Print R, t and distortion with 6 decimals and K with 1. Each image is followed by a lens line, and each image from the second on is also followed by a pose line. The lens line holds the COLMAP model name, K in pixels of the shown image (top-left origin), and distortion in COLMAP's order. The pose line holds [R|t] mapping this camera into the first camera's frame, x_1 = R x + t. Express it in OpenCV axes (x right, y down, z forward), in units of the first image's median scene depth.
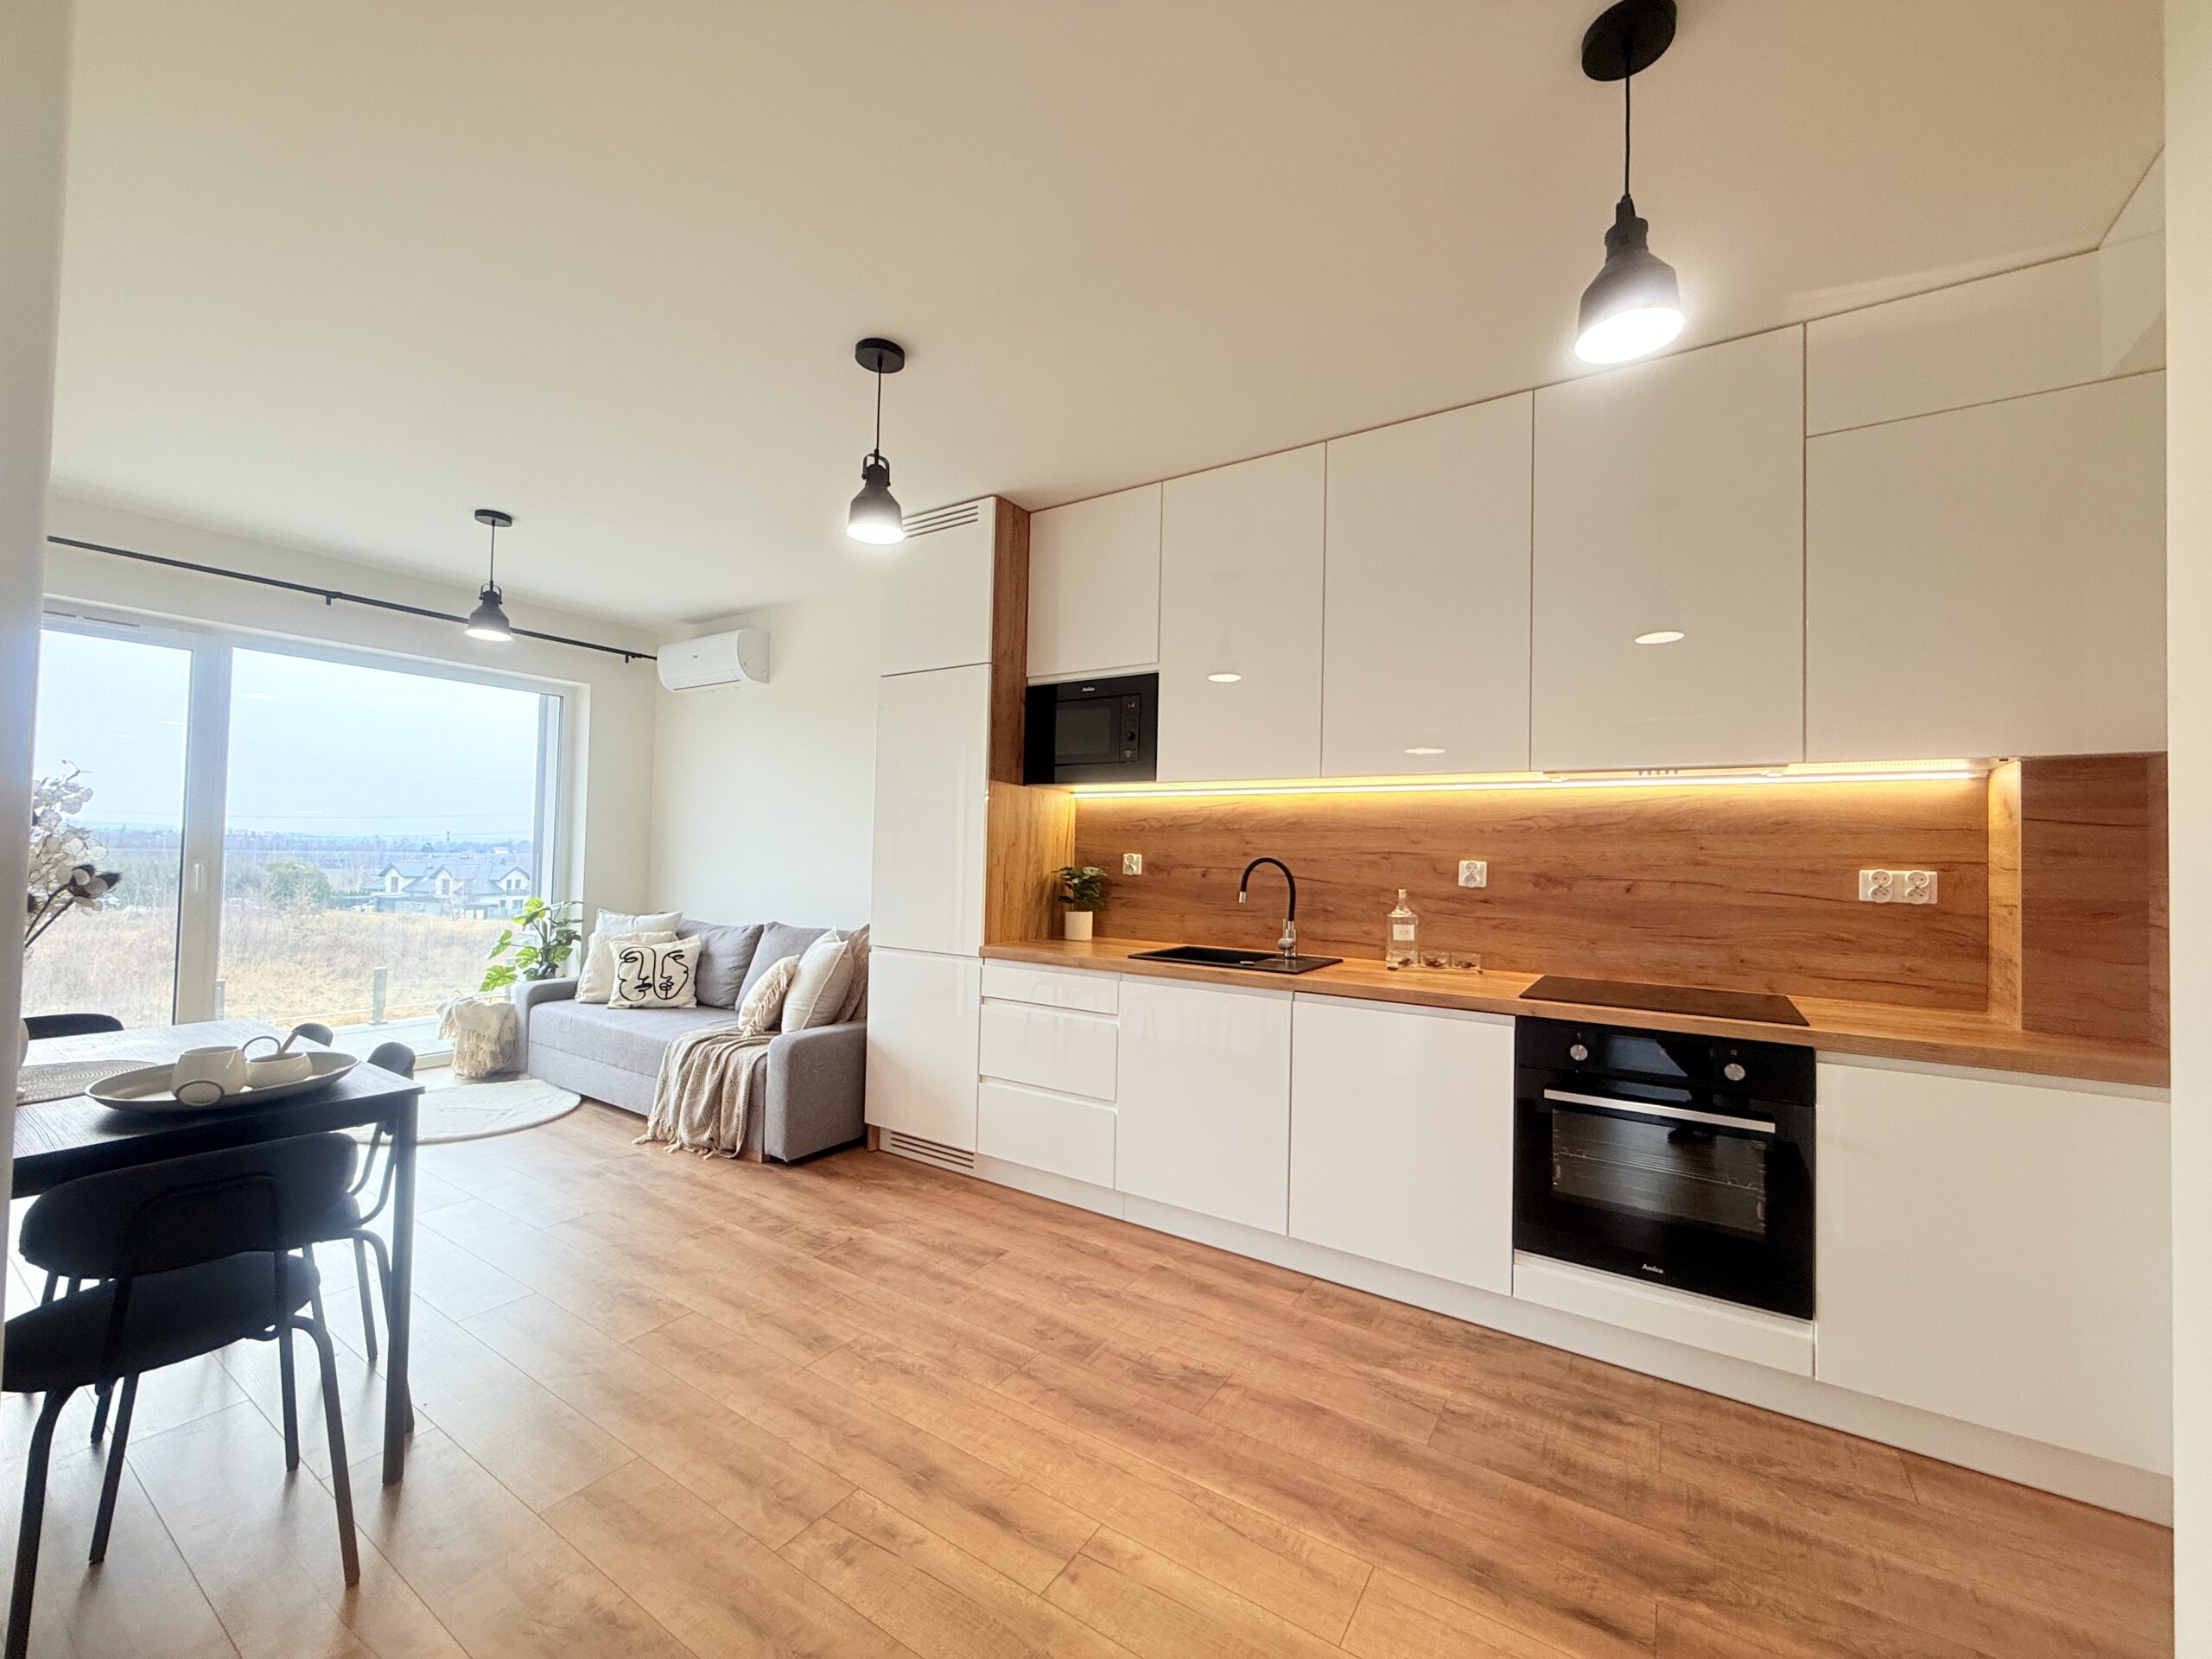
lens RADIAL K [[884.4, 0, 1106.1], [0, 884.4, 833.8], [0, 0, 1]] dist [0.000176, 0.000017]
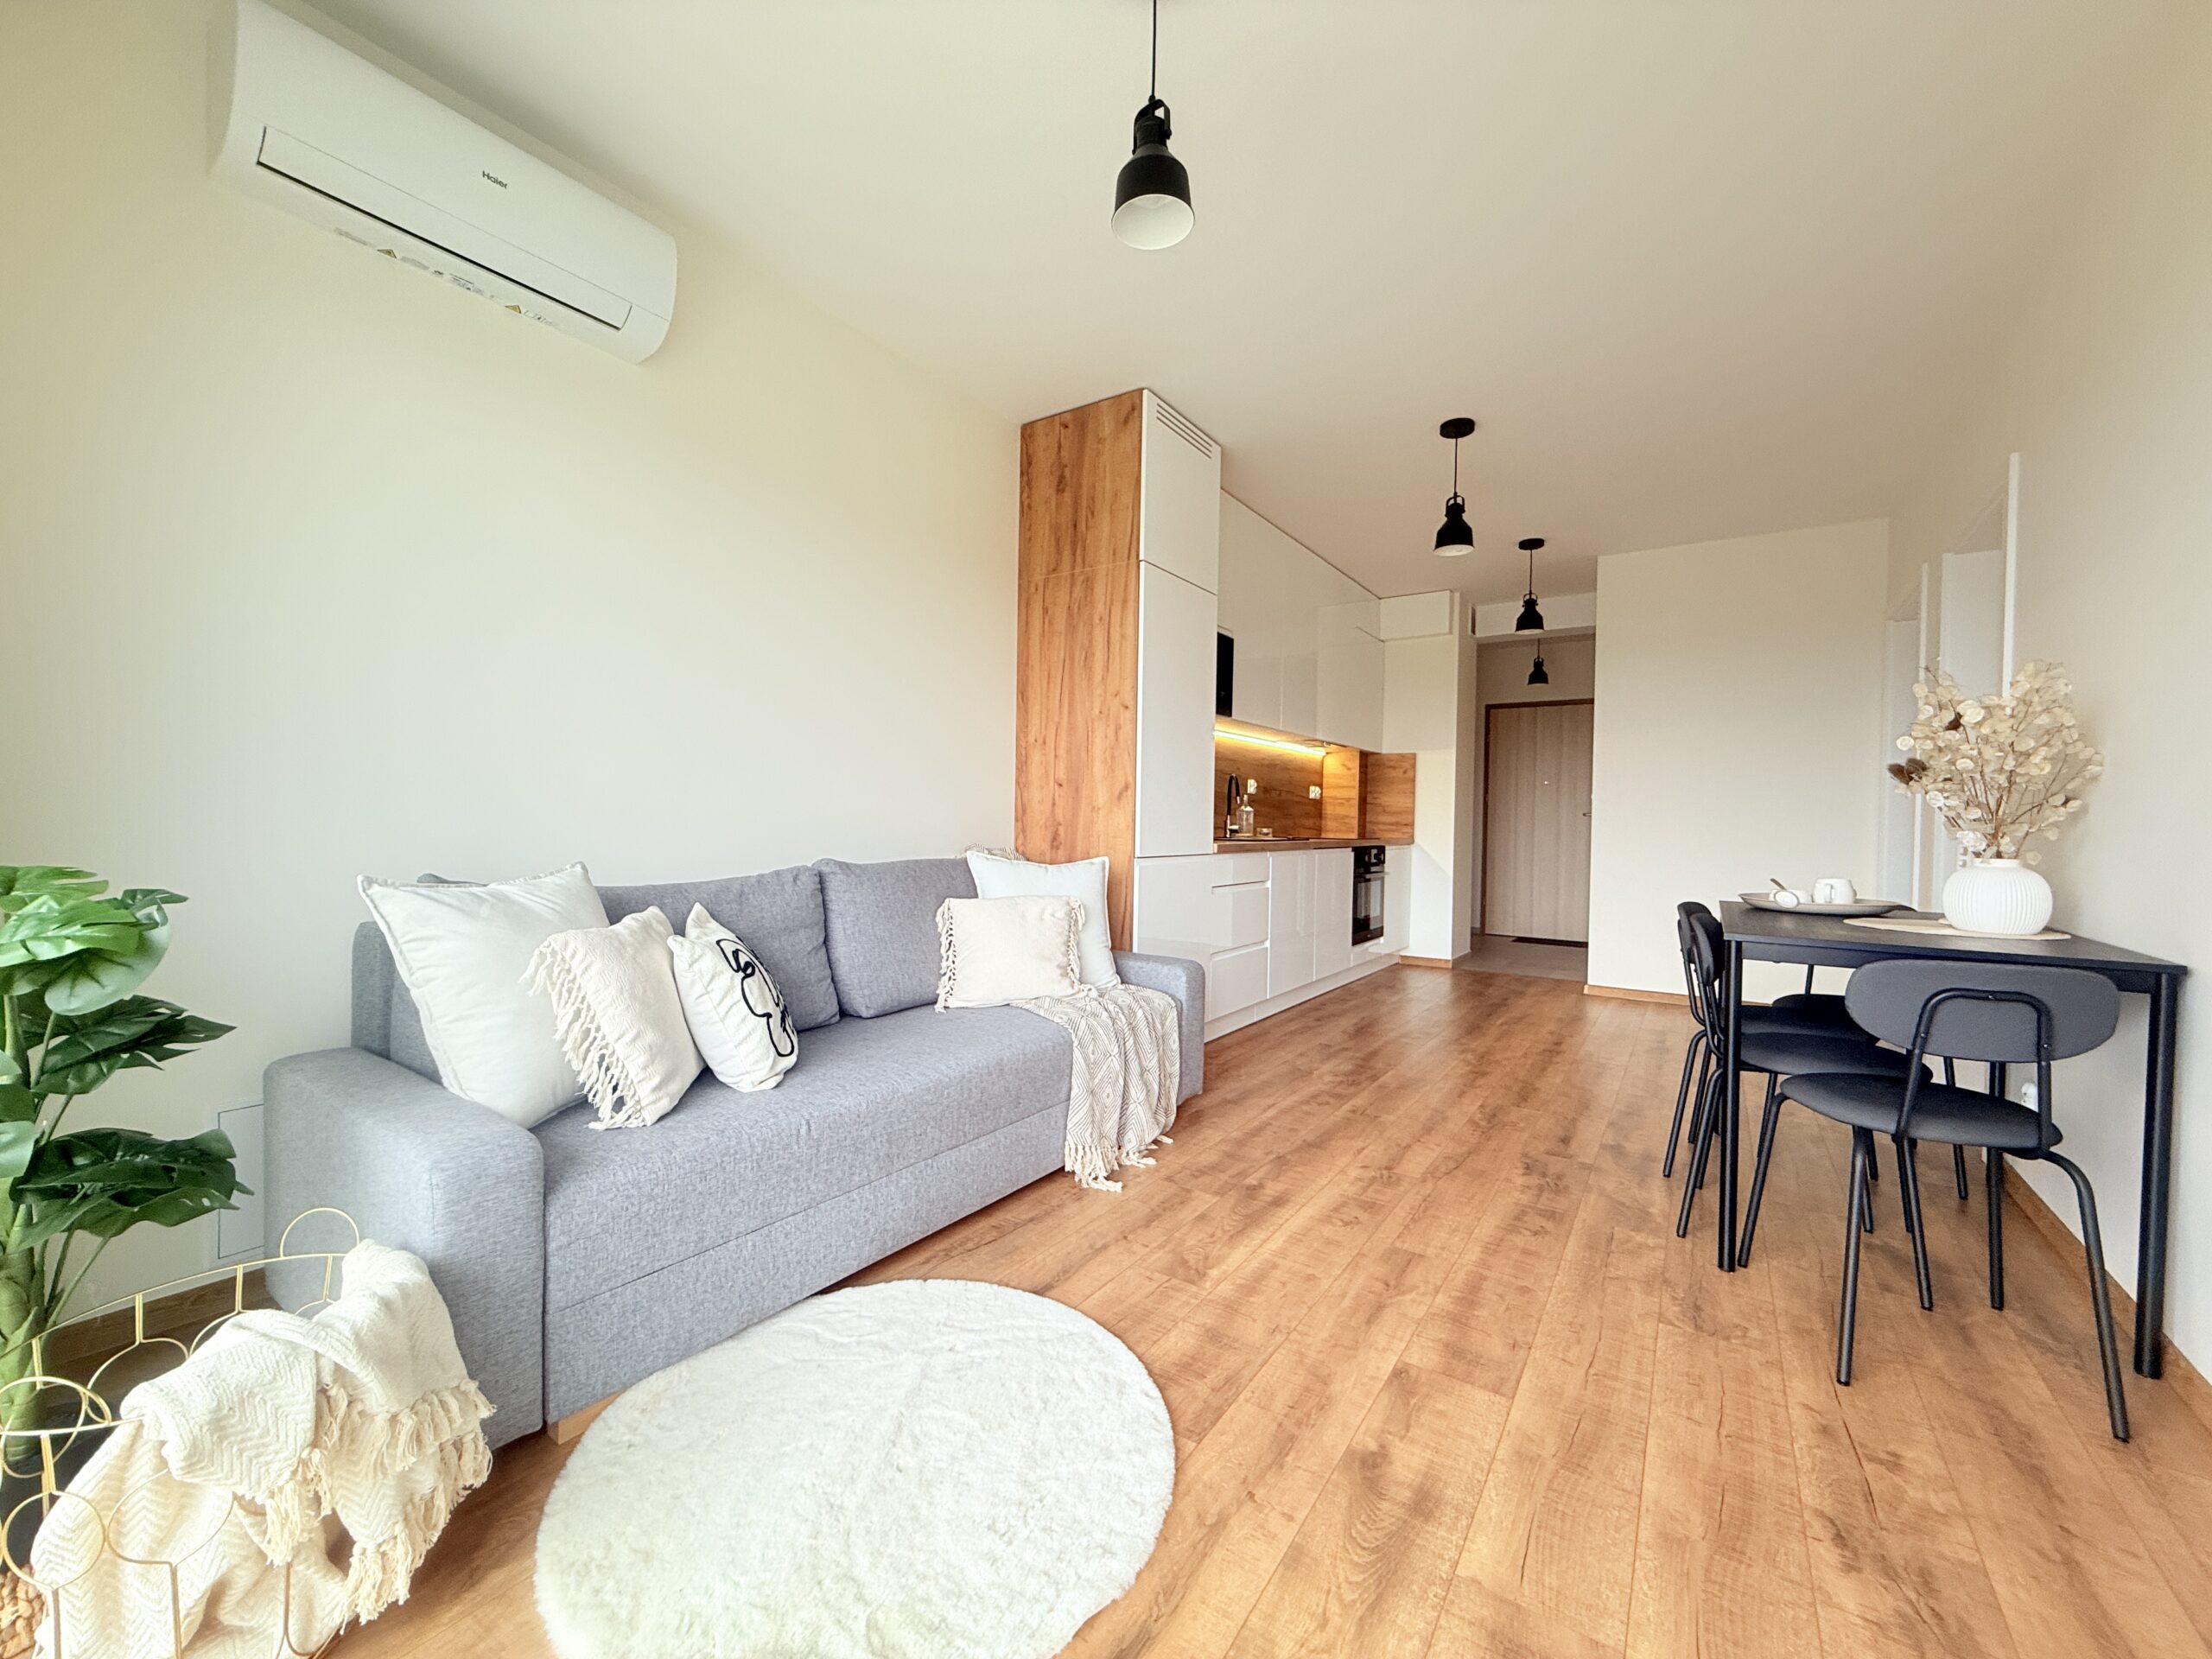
lens RADIAL K [[884.4, 0, 1106.7], [0, 884.4, 832.3], [0, 0, 1]] dist [0.000176, 0.000017]
pose [[0.015481, -0.038865, 0.999125, -1.478702], [-0.049190, 0.998005, 0.039584, 0.084718], [-0.998669, -0.049760, 0.013539, 1.289040]]
